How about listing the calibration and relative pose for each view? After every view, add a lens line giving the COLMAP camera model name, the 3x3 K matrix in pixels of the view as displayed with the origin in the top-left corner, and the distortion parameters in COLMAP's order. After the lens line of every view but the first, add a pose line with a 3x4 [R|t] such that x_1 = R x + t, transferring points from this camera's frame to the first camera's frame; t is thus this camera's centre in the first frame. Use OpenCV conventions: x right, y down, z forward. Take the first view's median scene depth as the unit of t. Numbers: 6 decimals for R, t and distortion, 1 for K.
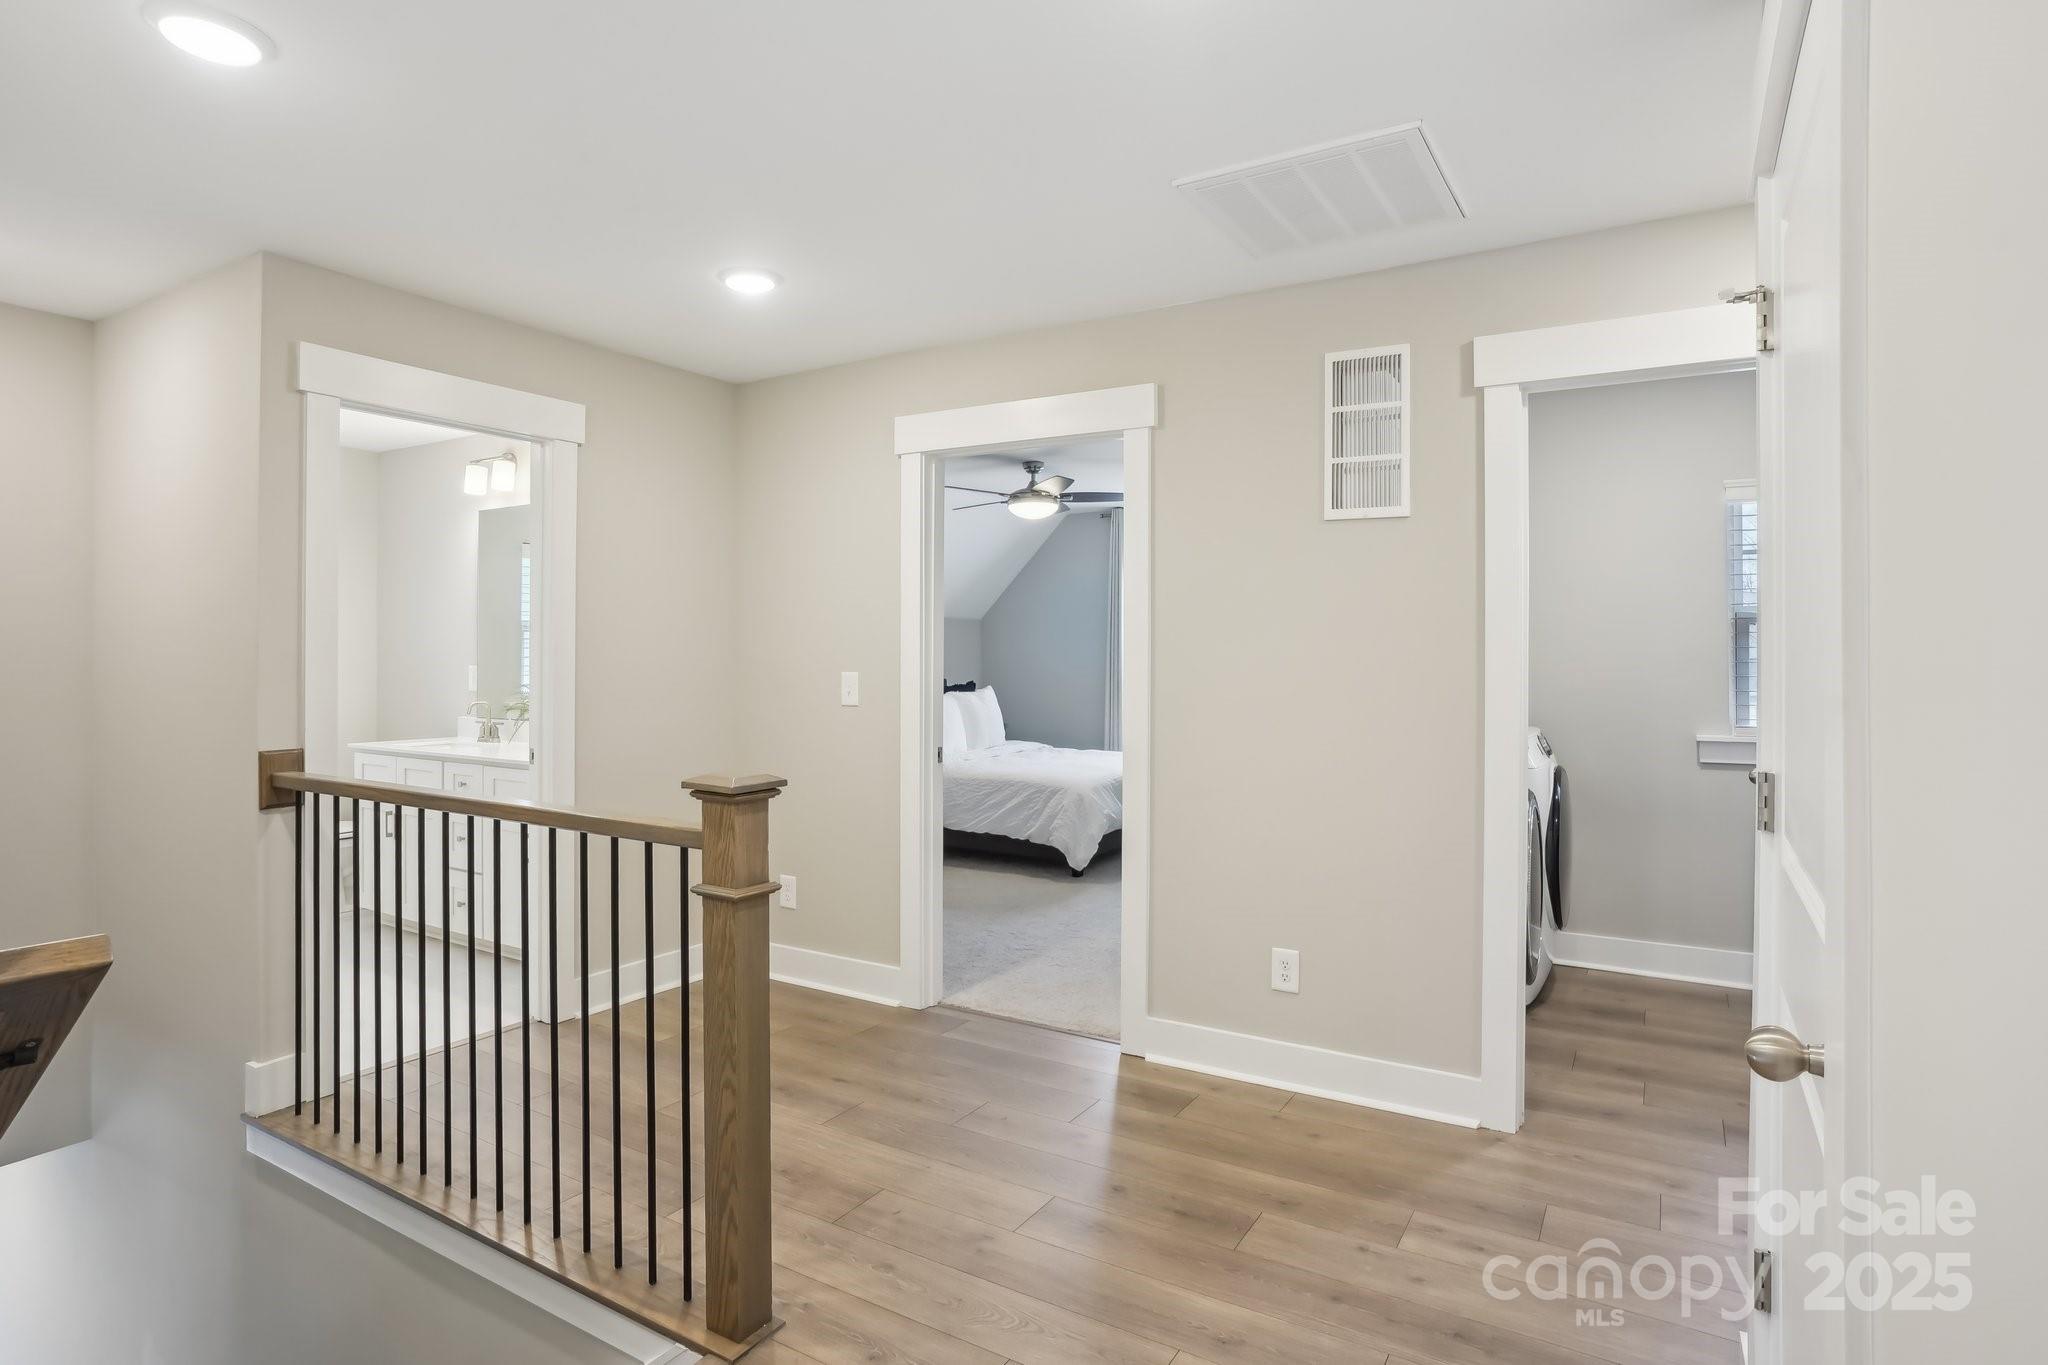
lens RADIAL K [[1067.8, 0, 1025.2], [0, 1067.8, 651.4], [0, 0, 1]] dist [-0.003857, 0.014950]
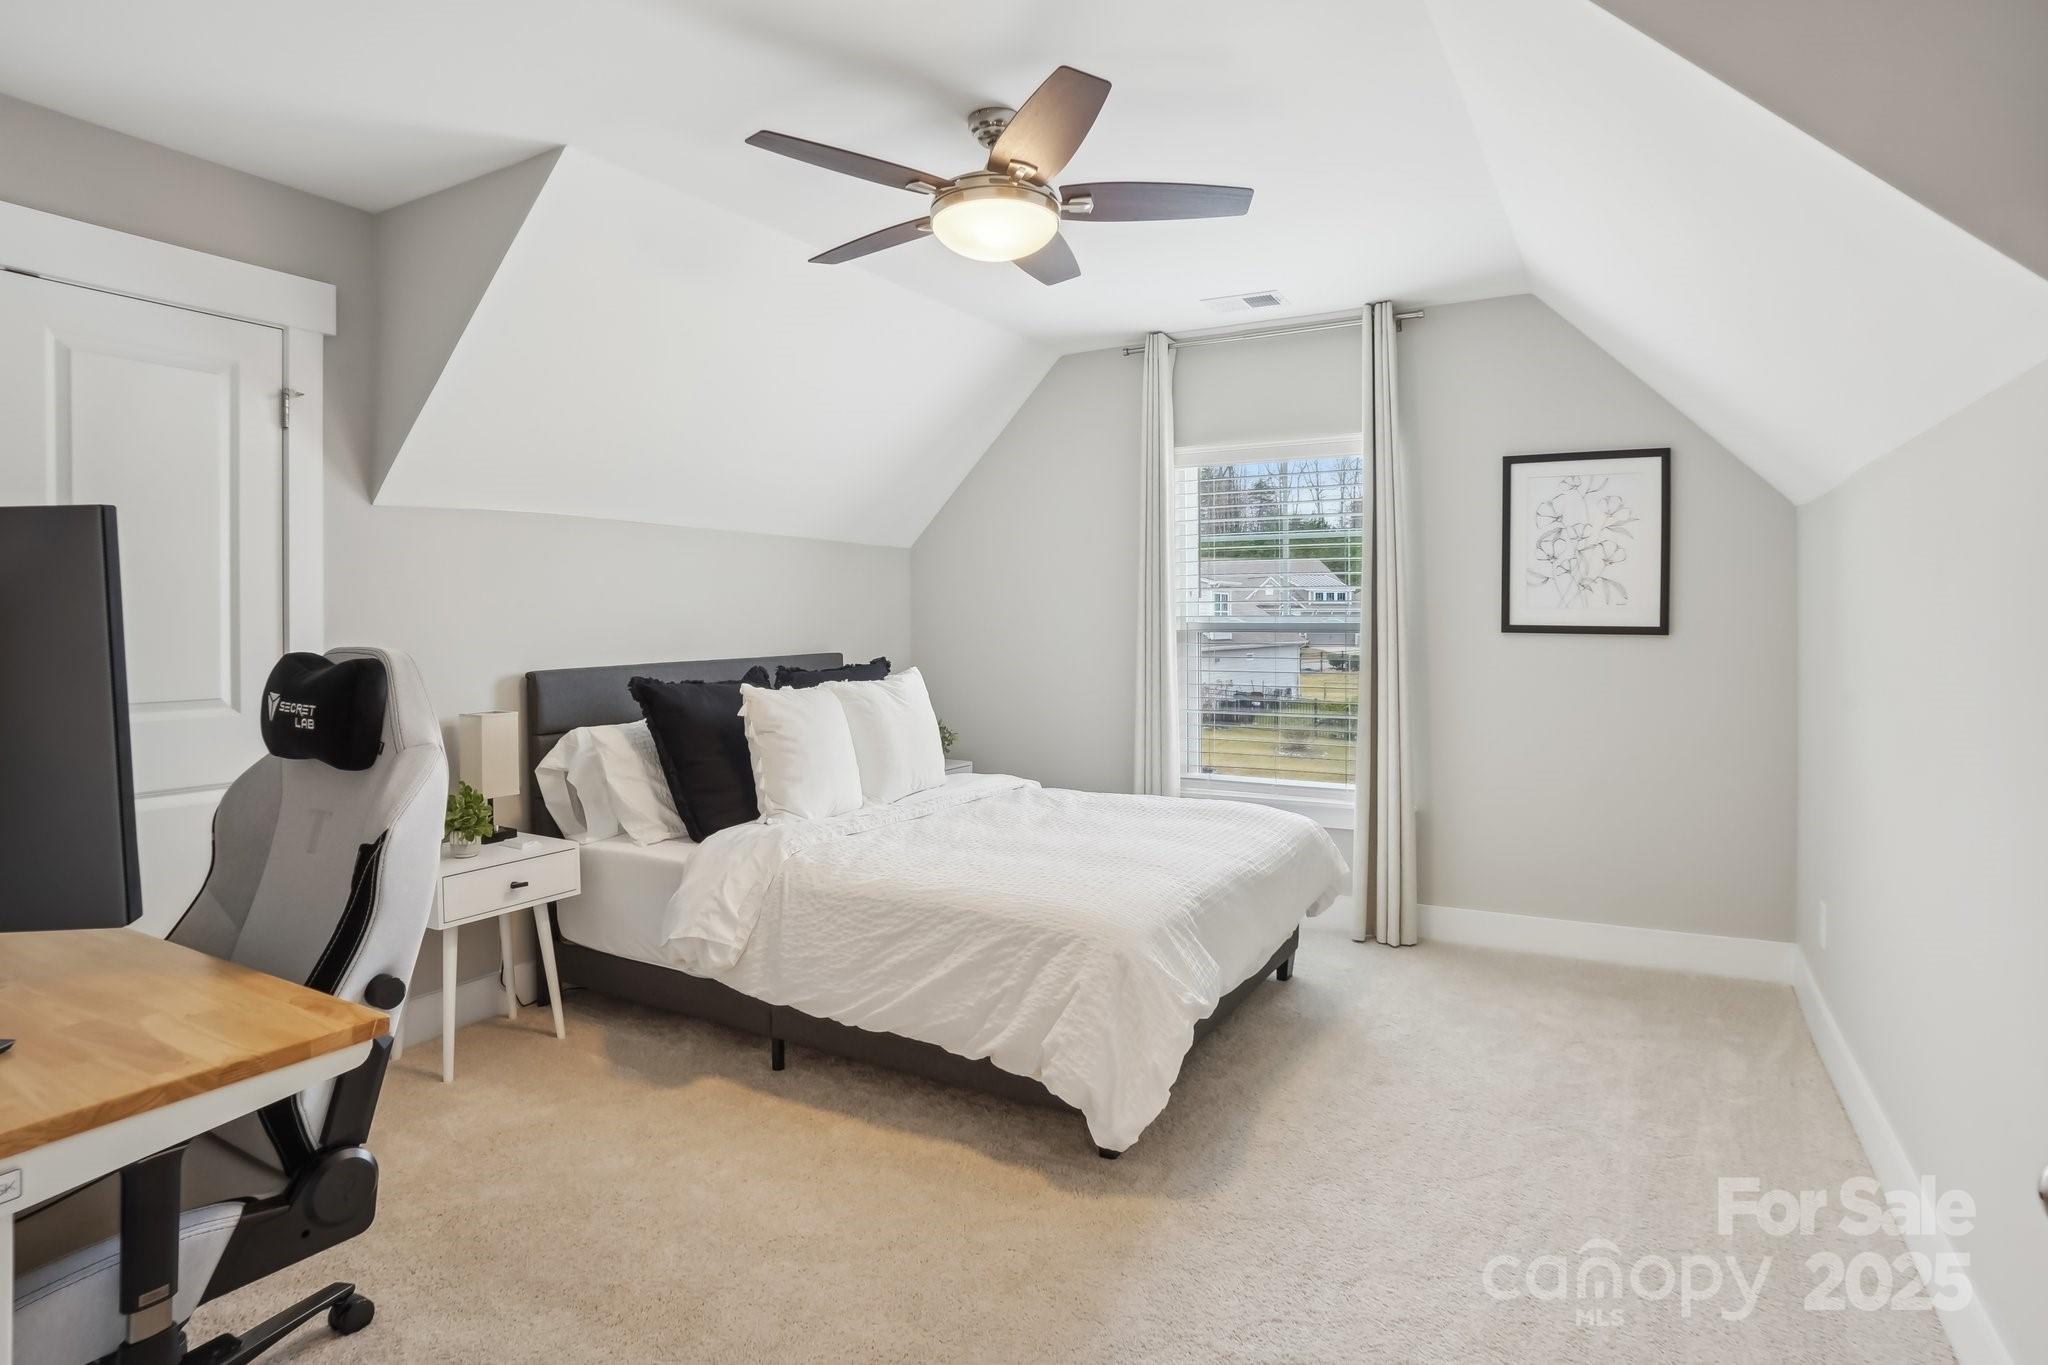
lens RADIAL K [[1067.8, 0, 1025.2], [0, 1067.8, 651.4], [0, 0, 1]] dist [-0.003857, 0.014950]
pose [[0.999515, -0.001834, 0.031095, 0.004057], [0.000960, 0.999605, 0.028093, 0.010475], [-0.031134, -0.028049, 0.999122, 0.509625]]
